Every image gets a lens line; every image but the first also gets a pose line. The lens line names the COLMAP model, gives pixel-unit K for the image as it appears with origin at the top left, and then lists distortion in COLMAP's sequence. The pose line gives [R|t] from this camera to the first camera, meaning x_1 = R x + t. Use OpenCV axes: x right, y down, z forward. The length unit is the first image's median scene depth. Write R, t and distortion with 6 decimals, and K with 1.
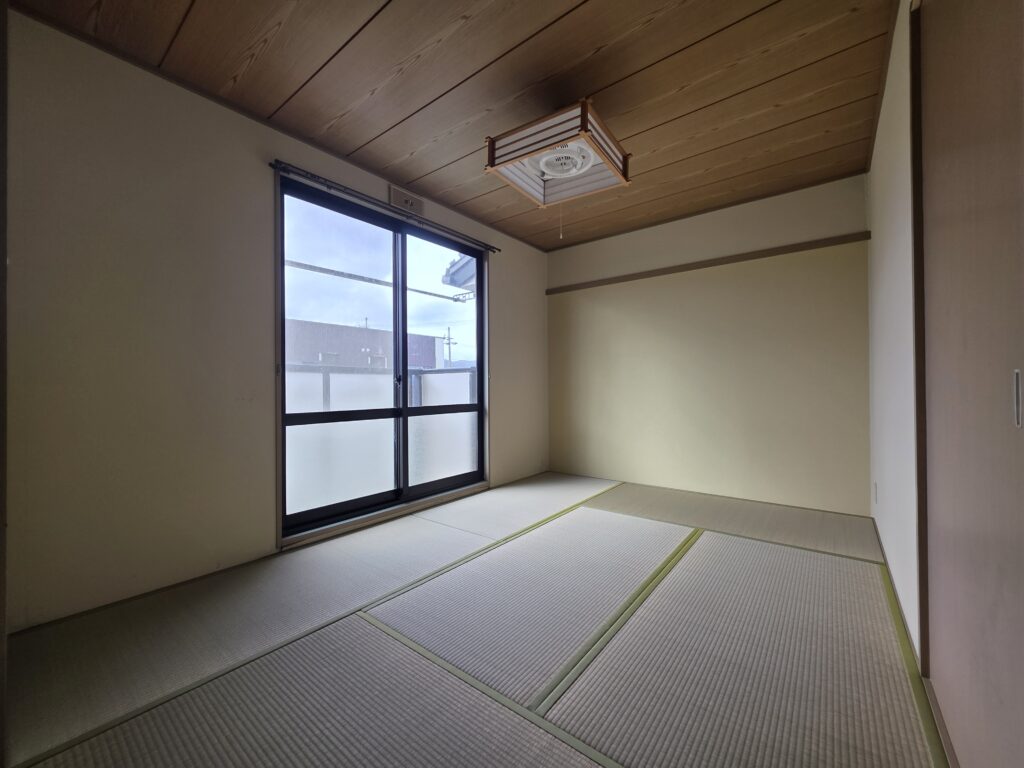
lens RADIAL K [[407.8, 0, 511.1], [0, 407.8, 387.3], [0, 0, 1]] dist [-0.004043, 0.002191]
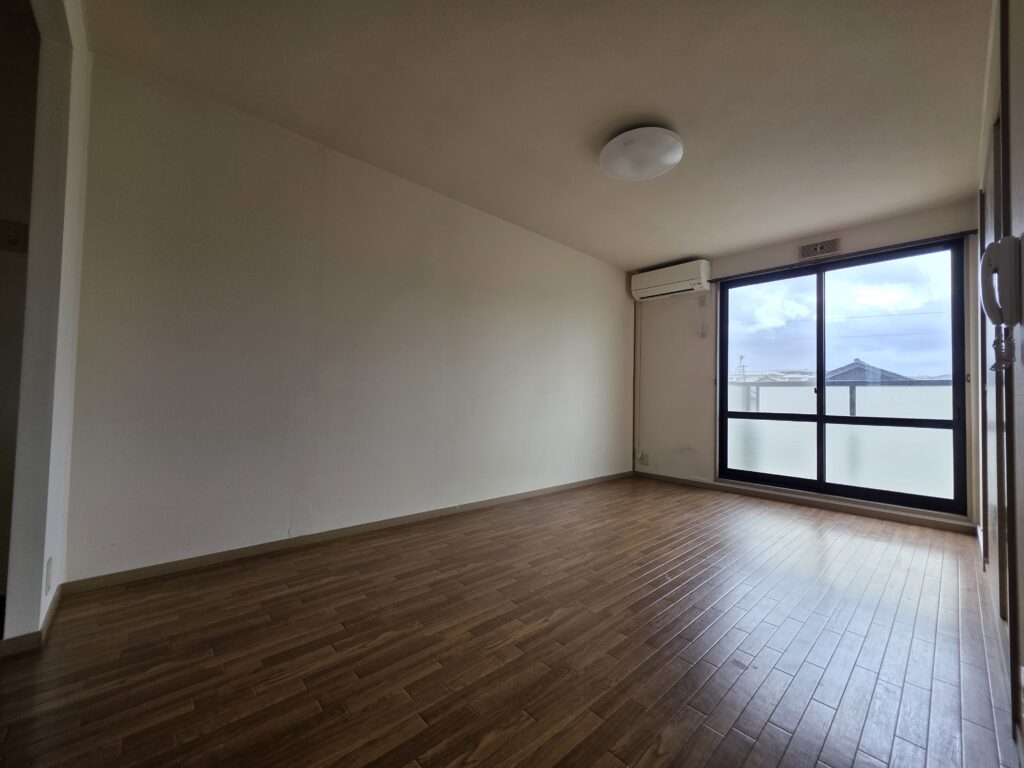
lens RADIAL K [[407.8, 0, 512.9], [0, 407.8, 382.2], [0, 0, 1]] dist [-0.004043, 0.002191]
pose [[-0.170630, -0.018075, -0.985169, 1.096651], [-0.013039, 0.999786, -0.016085, -0.016767], [0.985249, 0.010101, -0.170829, 0.298627]]
